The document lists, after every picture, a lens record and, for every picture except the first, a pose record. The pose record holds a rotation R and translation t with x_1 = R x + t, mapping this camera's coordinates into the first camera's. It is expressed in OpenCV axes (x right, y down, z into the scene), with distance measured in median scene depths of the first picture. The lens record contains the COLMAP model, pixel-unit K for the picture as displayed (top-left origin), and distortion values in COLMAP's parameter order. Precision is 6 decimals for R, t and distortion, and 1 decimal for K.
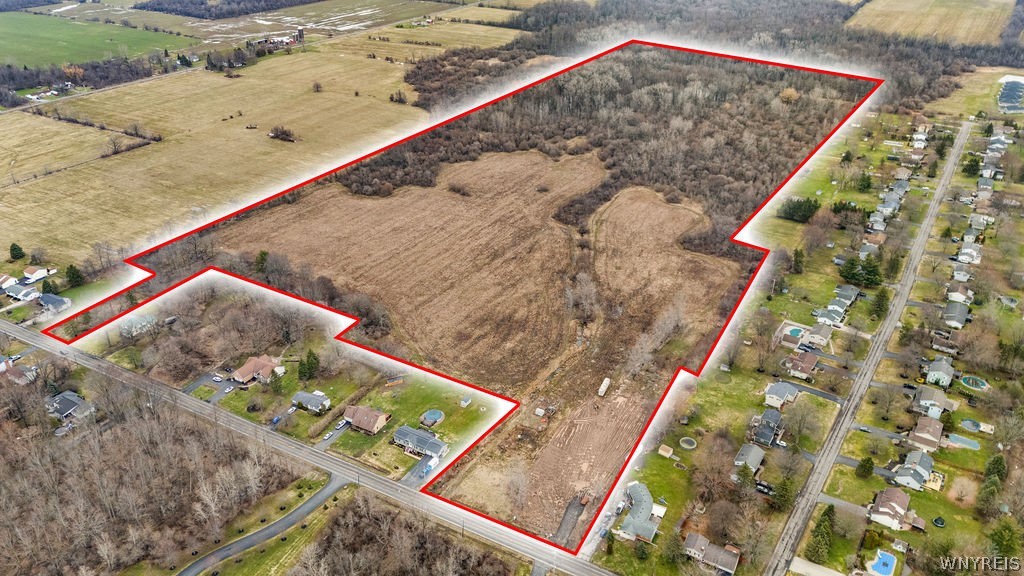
lens RADIAL K [[749.2, 0, 509.9], [0, 749.2, 291.4], [0, 0, 1]] dist [0.080796, -0.067876]
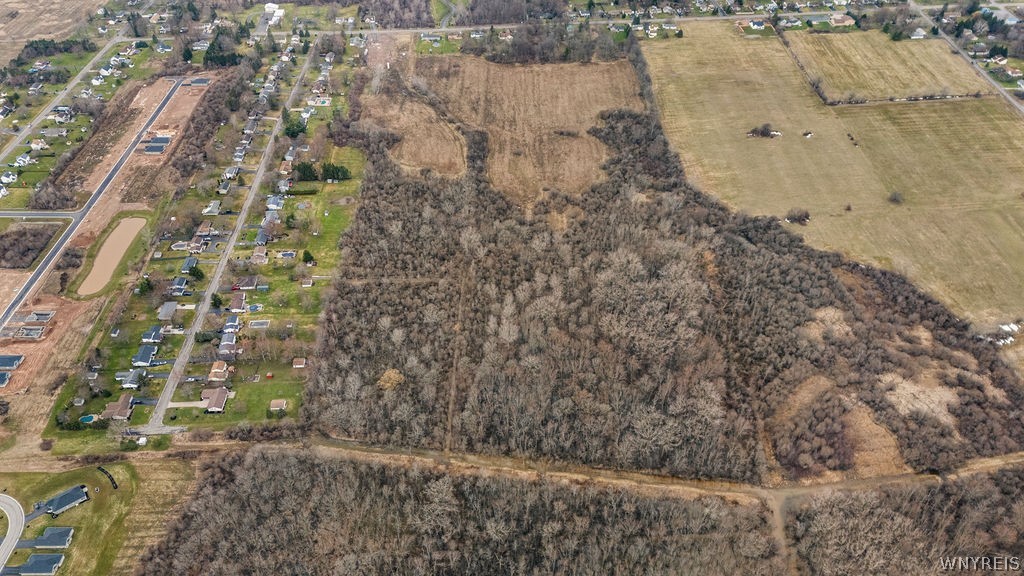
lens RADIAL K [[749.2, 0, 509.9], [0, 749.2, 291.4], [0, 0, 1]] dist [0.080796, -0.067876]
pose [[-0.835821, 0.365132, -0.409977, 0.722316], [-0.263359, 0.388573, 0.882980, -1.266441], [0.481711, 0.845984, -0.228617, 1.561081]]
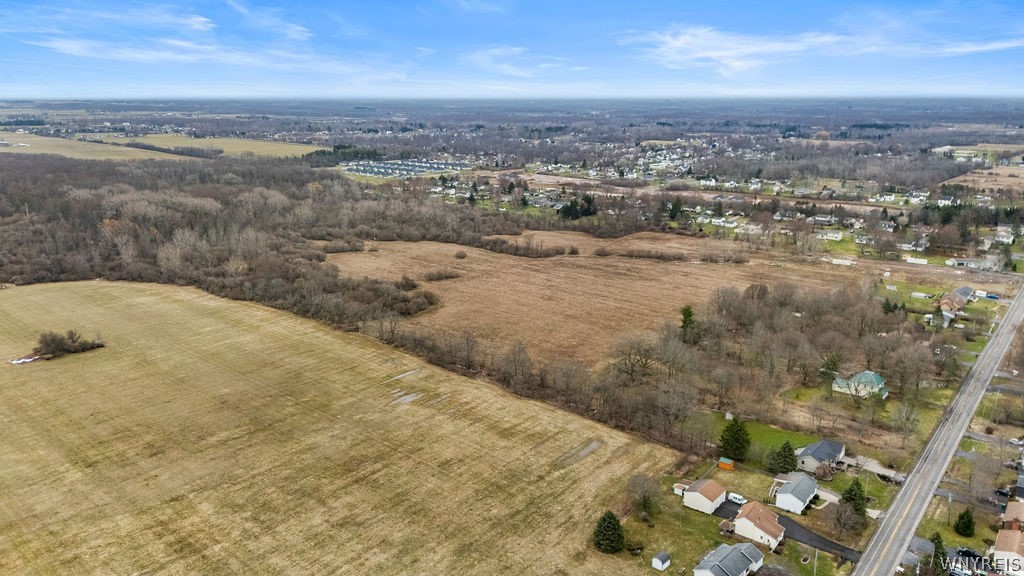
lens RADIAL K [[749.2, 0, 509.9], [0, 749.2, 291.4], [0, 0, 1]] dist [0.080796, -0.067876]
pose [[0.175582, -0.253979, 0.951139, -0.855610], [0.478755, 0.866236, 0.142928, -0.207431], [-0.860212, 0.430267, 0.273689, 0.738738]]
